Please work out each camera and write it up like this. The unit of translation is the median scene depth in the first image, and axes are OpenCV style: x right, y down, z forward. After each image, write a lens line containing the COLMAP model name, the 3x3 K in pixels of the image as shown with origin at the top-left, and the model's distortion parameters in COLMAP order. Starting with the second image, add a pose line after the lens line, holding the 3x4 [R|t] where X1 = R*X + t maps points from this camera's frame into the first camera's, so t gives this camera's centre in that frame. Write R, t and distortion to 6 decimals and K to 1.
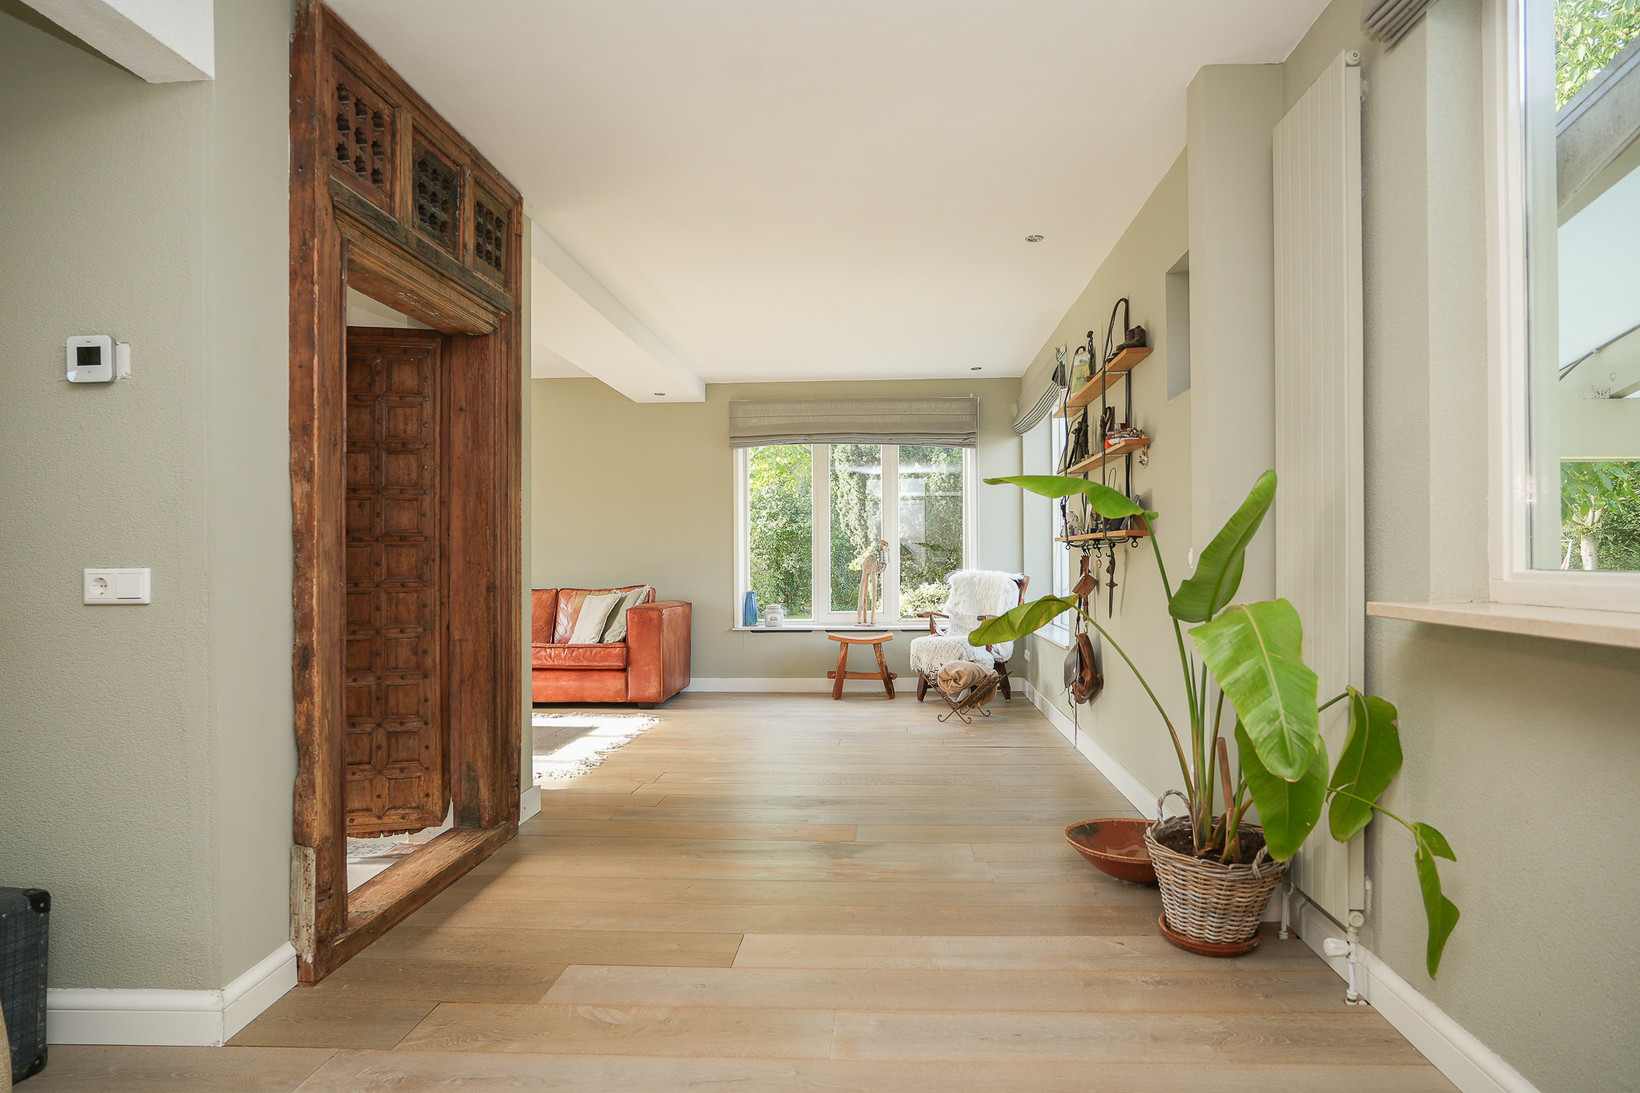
lens RADIAL K [[912.0, 0, 823.4], [0, 912.0, 554.6], [0, 0, 1]] dist [-0.040298, 0.019183]
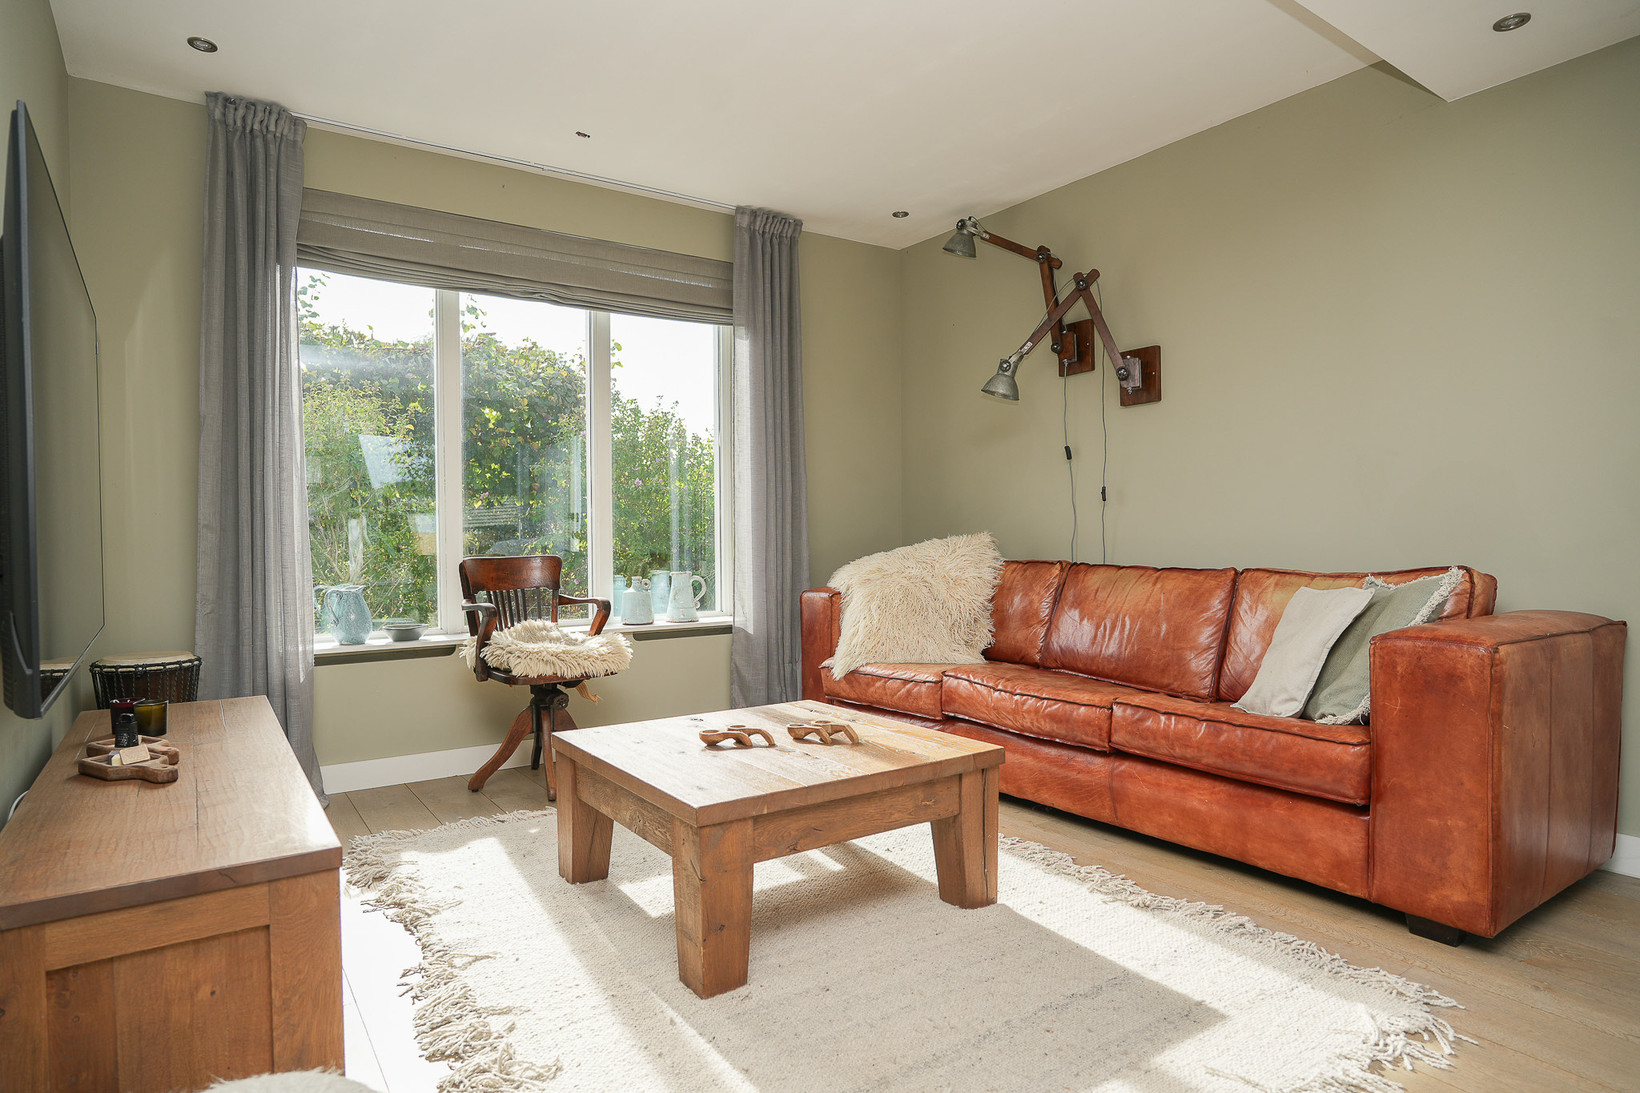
lens RADIAL K [[912.0, 0, 818.7], [0, 912.0, 551.8], [0, 0, 1]] dist [-0.040298, 0.019183]
pose [[0.629185, 0.019714, -0.777005, -0.081155], [0.002506, 0.999622, 0.027391, 0.017156], [0.777251, -0.019181, 0.628898, 0.601984]]
